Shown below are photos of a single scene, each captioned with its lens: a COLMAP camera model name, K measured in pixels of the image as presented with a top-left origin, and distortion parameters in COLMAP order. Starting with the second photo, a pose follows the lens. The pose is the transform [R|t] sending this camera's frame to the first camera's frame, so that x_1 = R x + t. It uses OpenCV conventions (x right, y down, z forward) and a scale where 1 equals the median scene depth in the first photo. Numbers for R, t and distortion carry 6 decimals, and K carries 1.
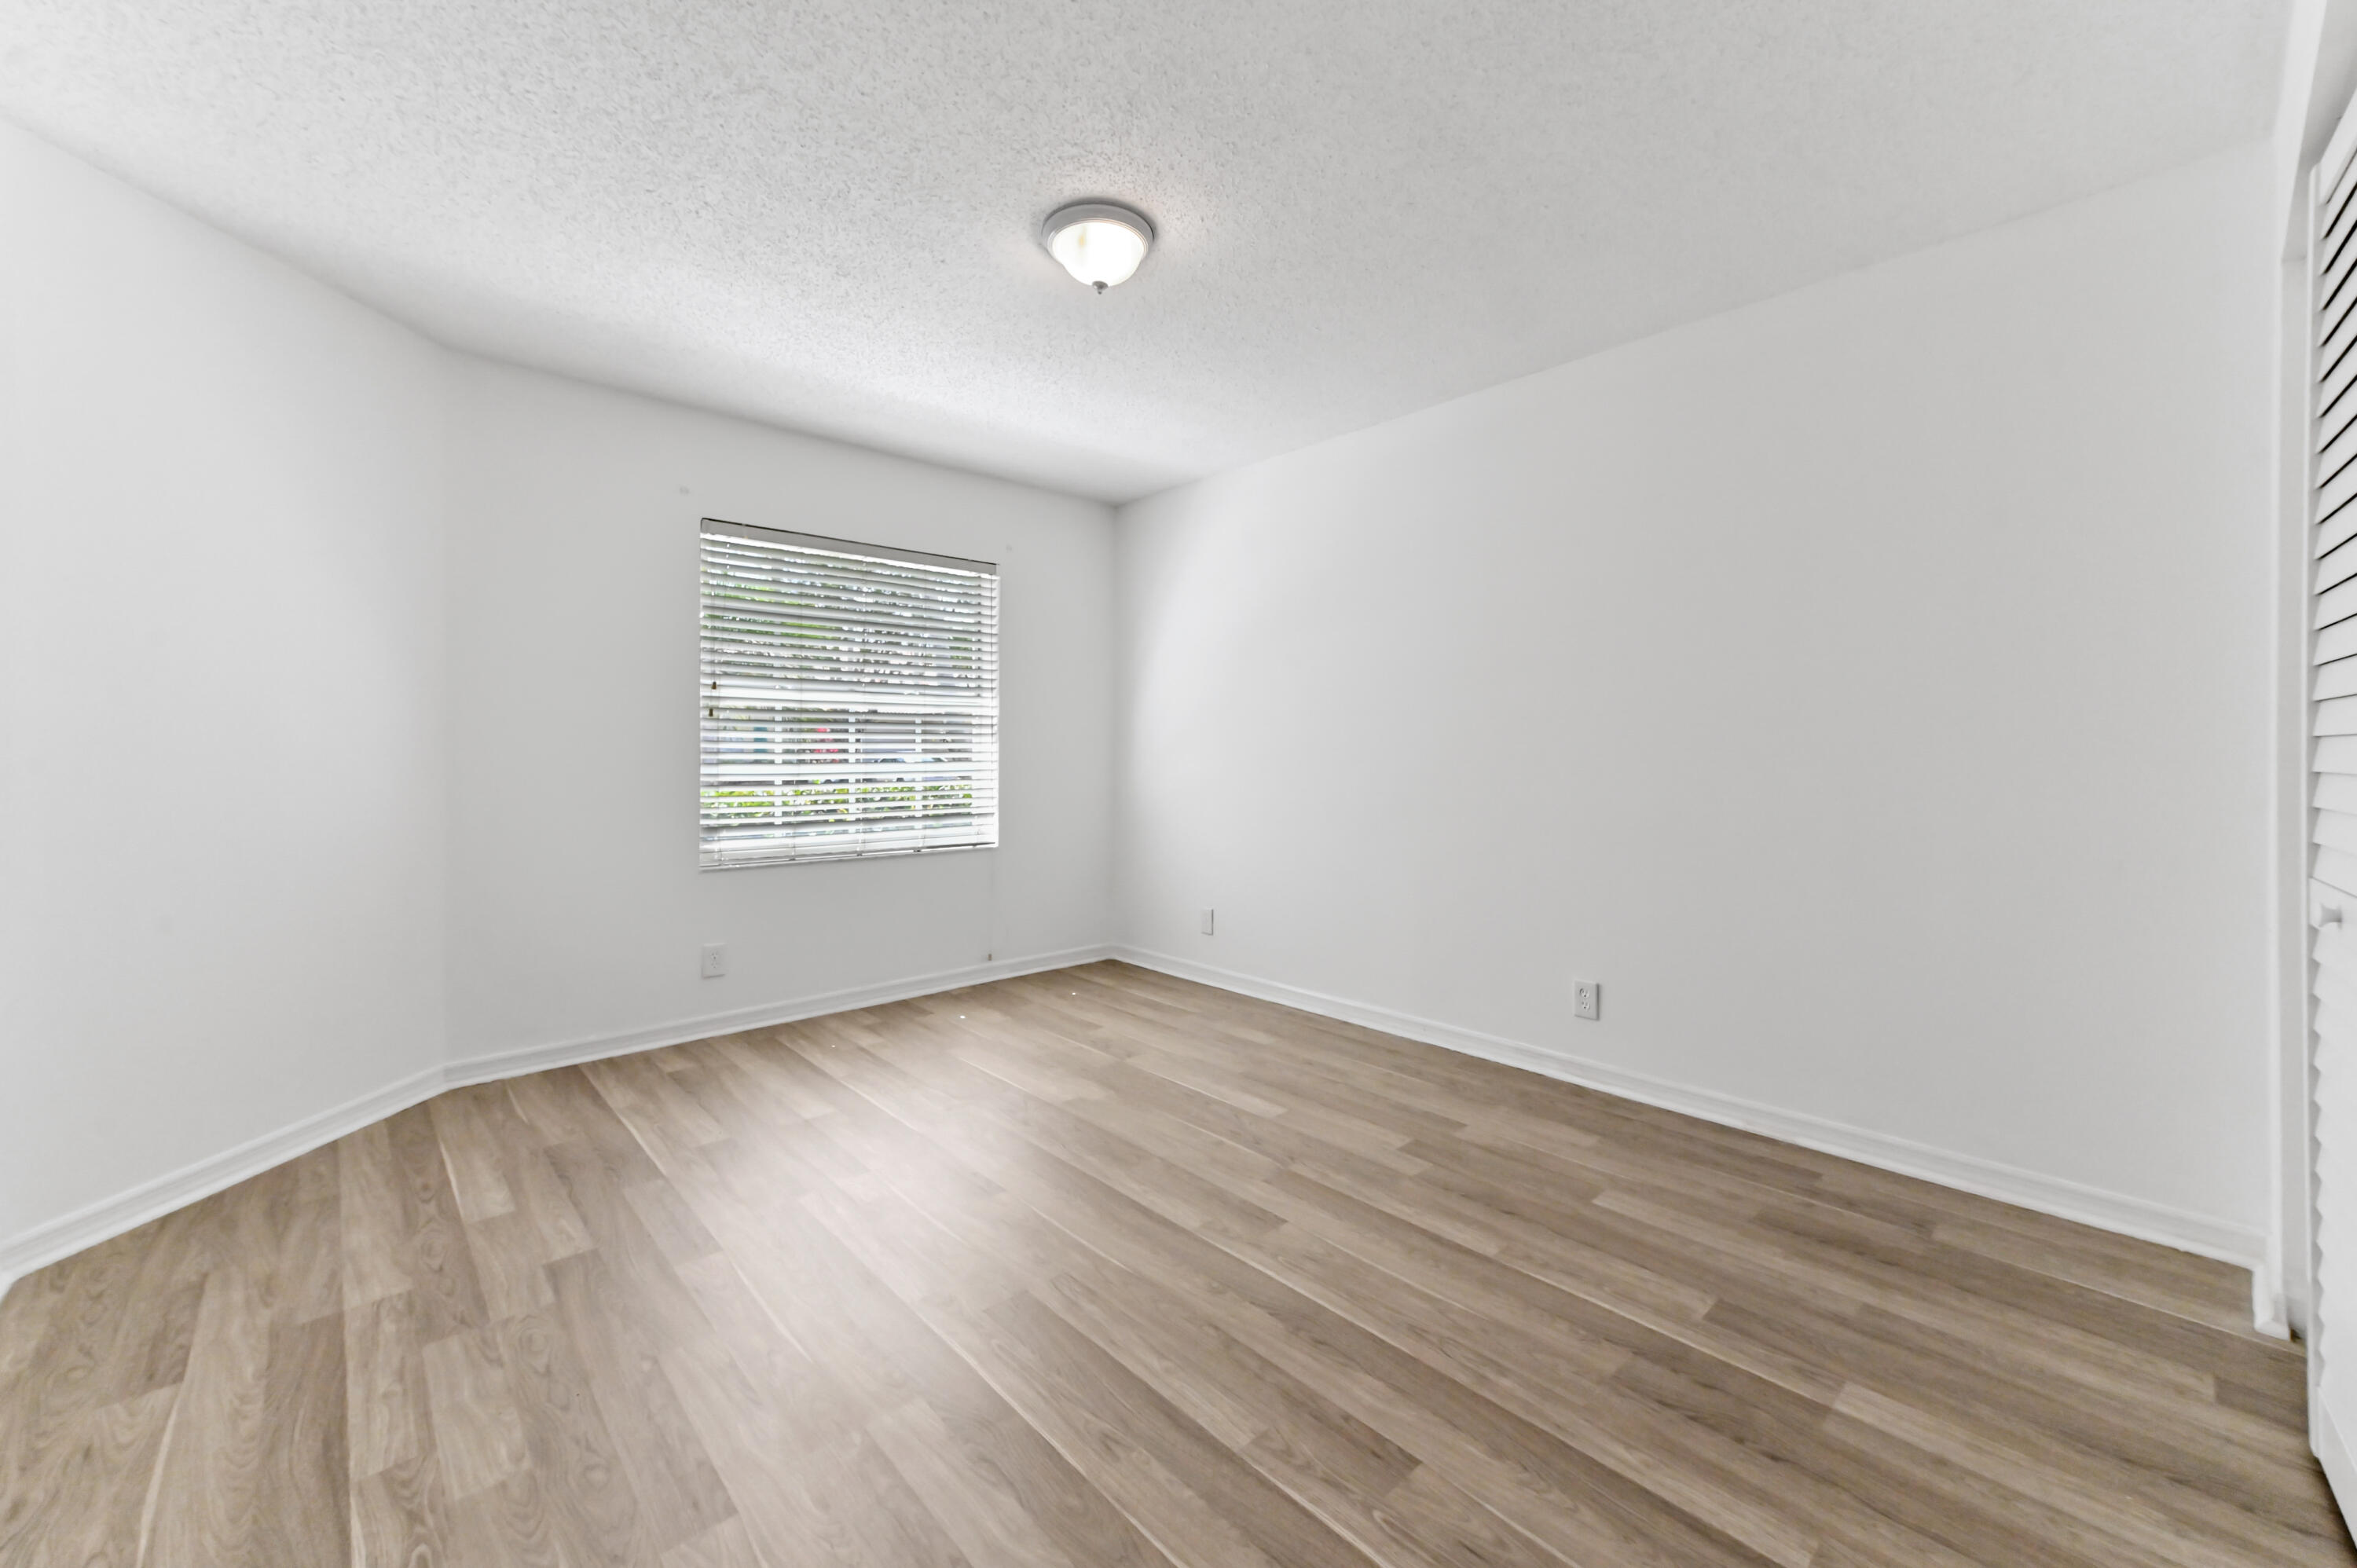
lens RADIAL K [[924.8, 0, 1171.0], [0, 924.8, 784.4], [0, 0, 1]] dist [0.016522, 0.000147]
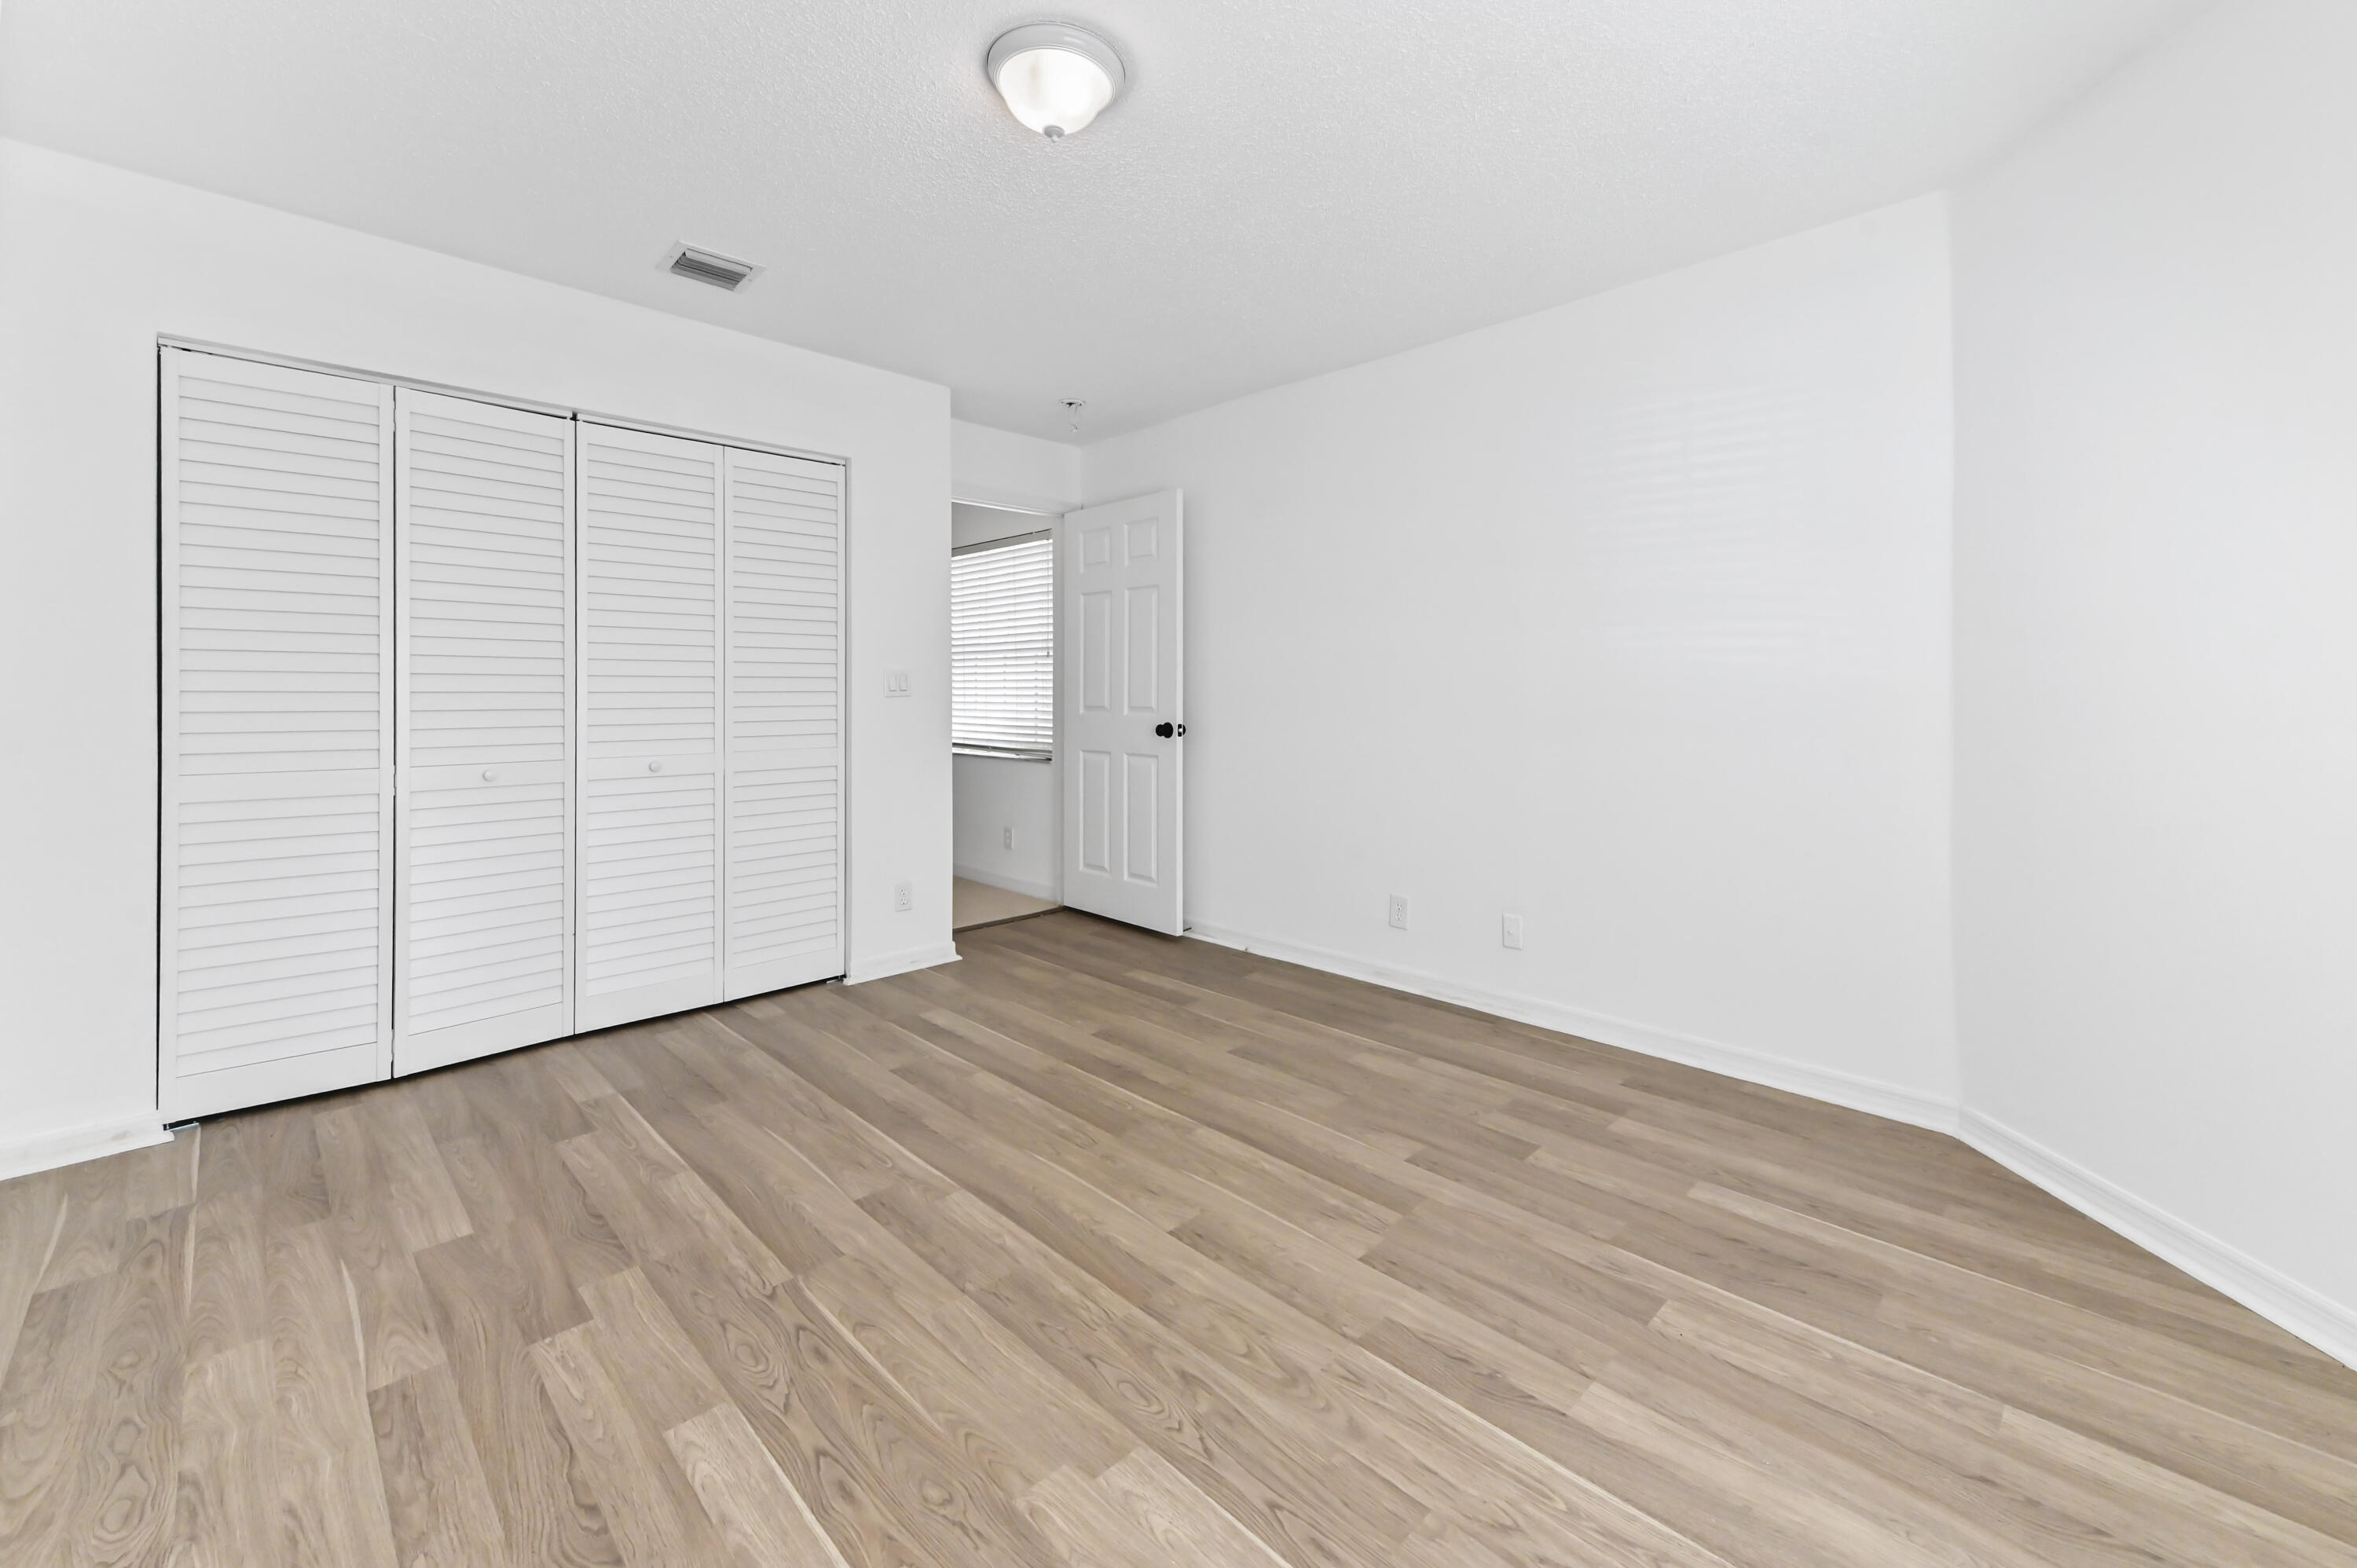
lens RADIAL K [[969.5, 0, 1178.2], [0, 969.5, 709.0], [0, 0, 1]] dist [0.001411, 0.000121]
pose [[-0.999377, -0.000461, -0.035294, -0.166993], [-0.002296, 0.998646, 0.051961, -0.078350], [0.035223, 0.052009, -0.998025, 1.970013]]
